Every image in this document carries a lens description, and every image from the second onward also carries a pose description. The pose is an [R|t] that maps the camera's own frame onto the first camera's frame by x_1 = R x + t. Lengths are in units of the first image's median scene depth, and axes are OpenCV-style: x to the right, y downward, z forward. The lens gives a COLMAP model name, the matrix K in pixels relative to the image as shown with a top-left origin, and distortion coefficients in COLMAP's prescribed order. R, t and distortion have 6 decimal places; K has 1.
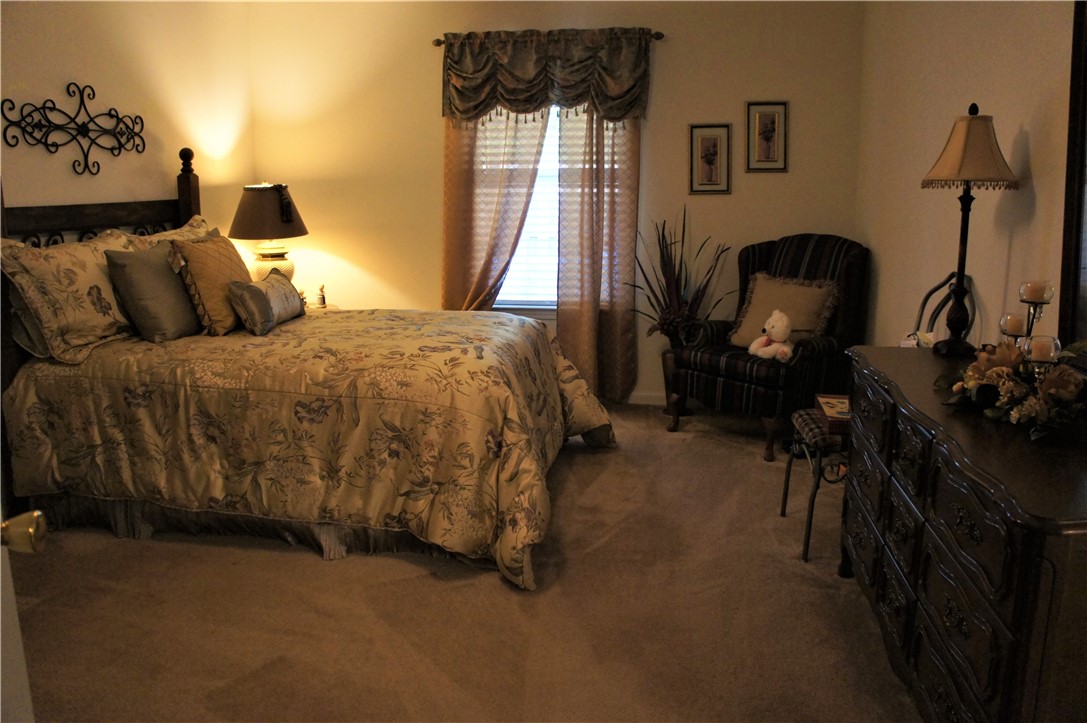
lens RADIAL K [[854.2, 0, 543.5], [0, 854.2, 361.5], [0, 0, 1]] dist [-0.179052, 0.132873]
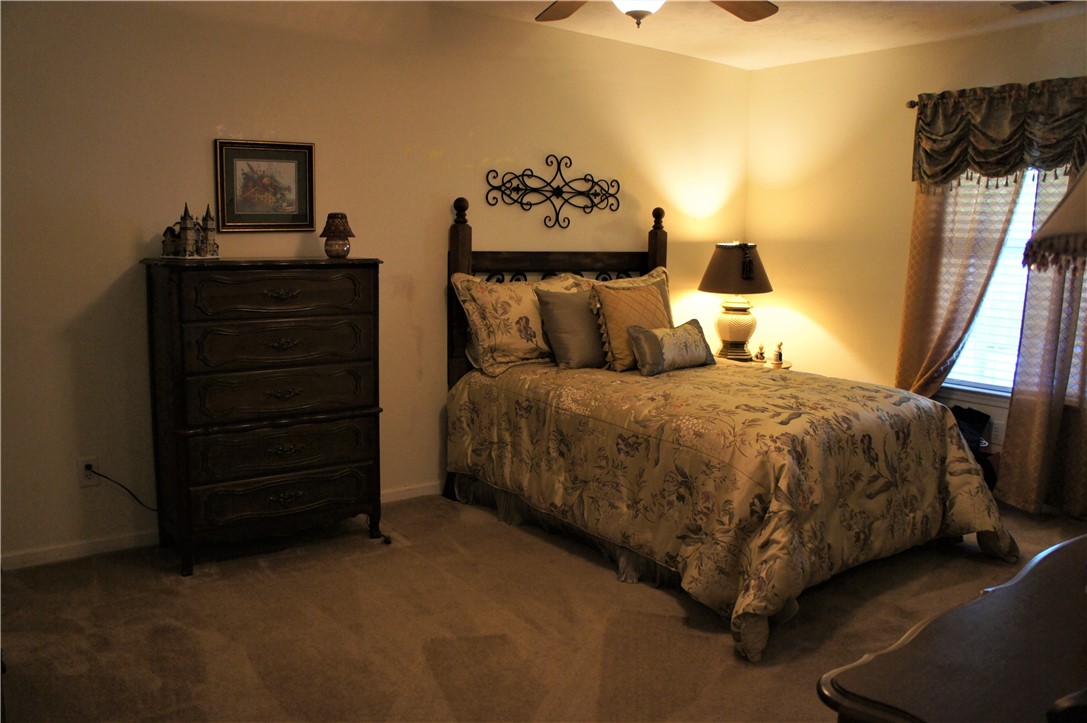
lens RADIAL K [[854.2, 0, 543.5], [0, 854.2, 361.5], [0, 0, 1]] dist [-0.179052, 0.132873]
pose [[0.722829, 0.114607, -0.681457, 0.323126], [-0.161123, 0.986922, -0.004925, -0.021543], [0.671981, 0.113358, 0.731841, 0.071522]]
